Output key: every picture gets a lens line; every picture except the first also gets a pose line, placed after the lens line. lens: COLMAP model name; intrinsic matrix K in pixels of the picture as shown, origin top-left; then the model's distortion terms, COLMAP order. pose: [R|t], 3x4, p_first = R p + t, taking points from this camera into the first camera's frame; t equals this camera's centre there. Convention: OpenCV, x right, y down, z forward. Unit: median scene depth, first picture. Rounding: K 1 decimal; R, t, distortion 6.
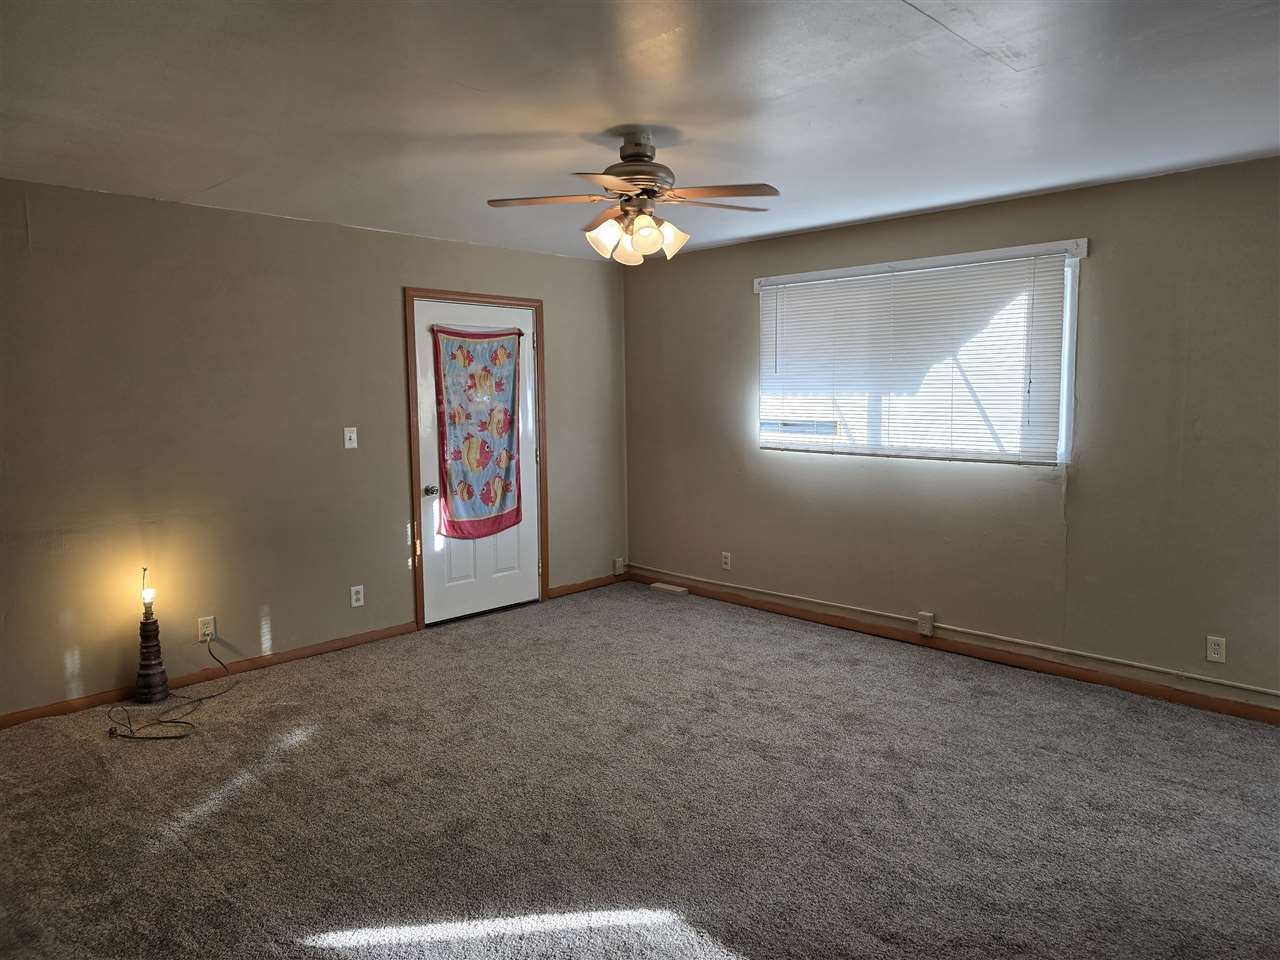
lens RADIAL K [[869.5, 0, 640.5], [0, 869.5, 479.9], [0, 0, 1]] dist [0.030790, -0.010835]
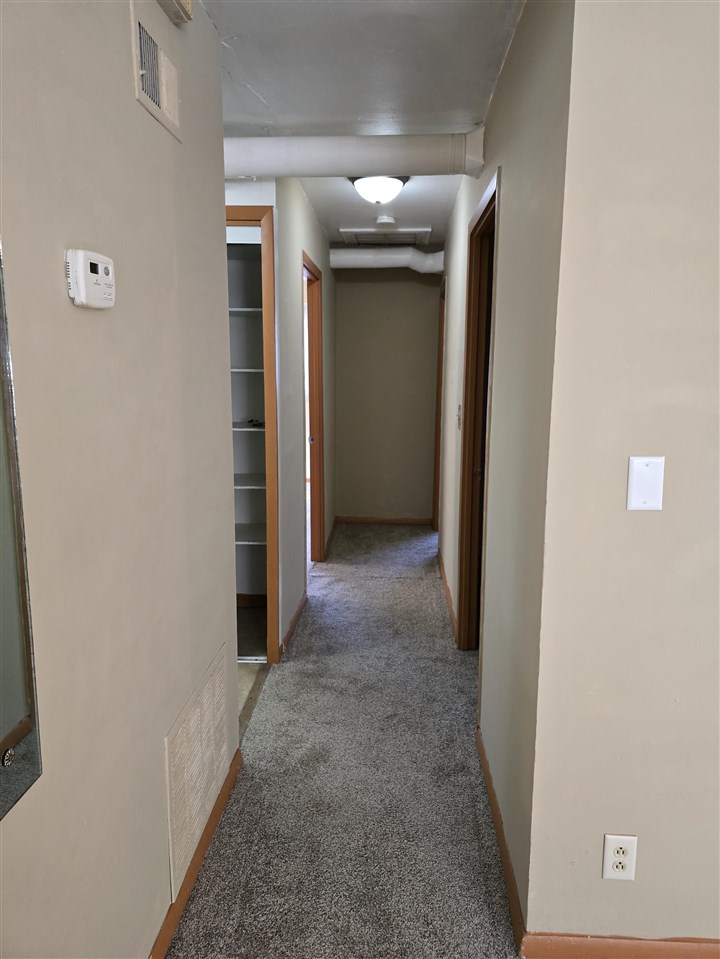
lens RADIAL K [[651.4, 0, 360.7], [0, 651.4, 477.6], [0, 0, 1]] dist [0.030790, -0.010835]
pose [[0.665854, 0.130065, -0.734657, -0.199172], [-0.081294, 0.991472, 0.101851, -0.069082], [0.741639, -0.008095, 0.670750, 0.697873]]
